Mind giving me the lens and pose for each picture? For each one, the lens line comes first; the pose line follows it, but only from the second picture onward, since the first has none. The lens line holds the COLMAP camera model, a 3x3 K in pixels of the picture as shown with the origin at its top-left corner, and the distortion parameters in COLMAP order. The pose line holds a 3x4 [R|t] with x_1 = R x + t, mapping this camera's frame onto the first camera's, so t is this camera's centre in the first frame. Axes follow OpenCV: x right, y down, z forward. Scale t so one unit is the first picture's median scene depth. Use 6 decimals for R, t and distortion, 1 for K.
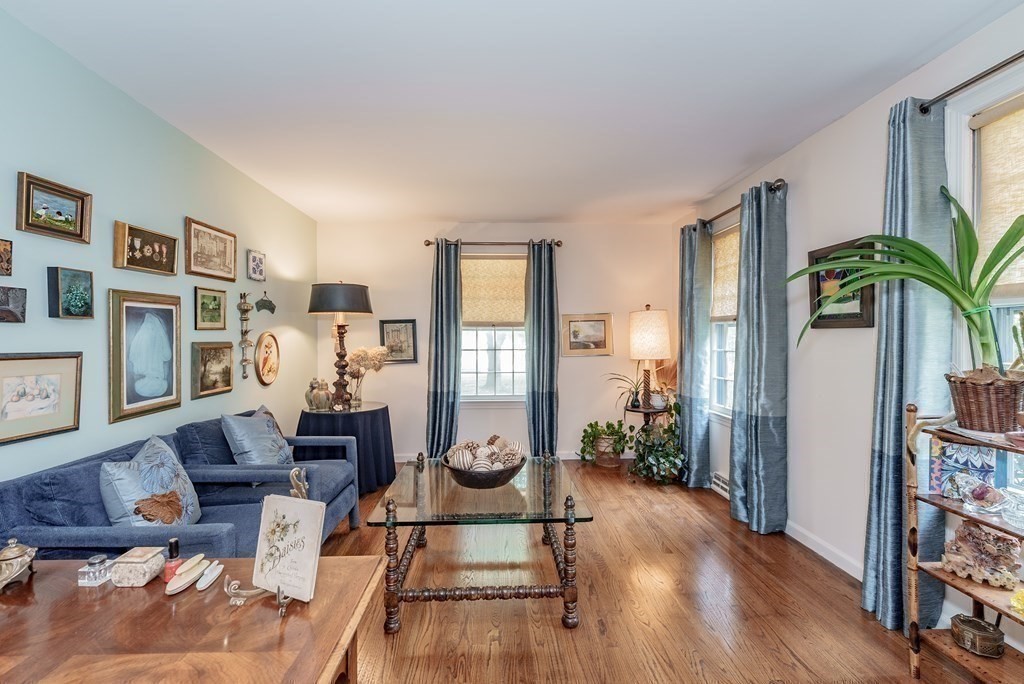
lens RADIAL K [[424.2, 0, 515.2], [0, 424.2, 359.1], [0, 0, 1]] dist [0.001557, 0.000014]
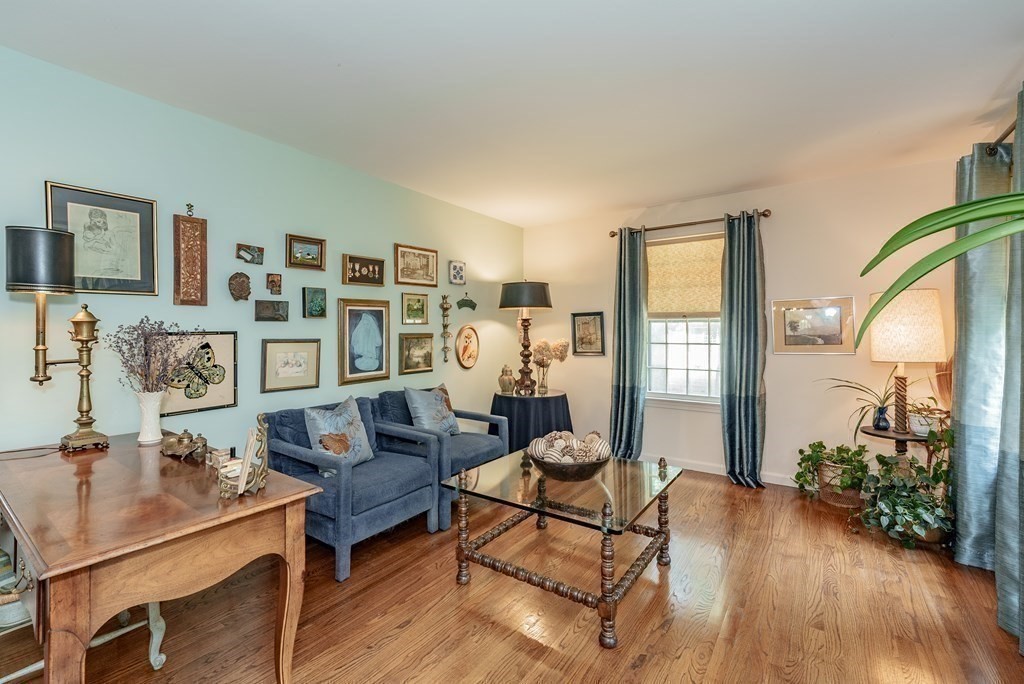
lens RADIAL K [[436.9, 0, 507.6], [0, 436.9, 348.1], [0, 0, 1]] dist [0.001091, 0.000013]
pose [[0.798239, 0.025526, -0.601800, 0.292209], [-0.030958, 0.999520, 0.001332, -0.003675], [0.601545, 0.017568, 0.798646, 0.062208]]
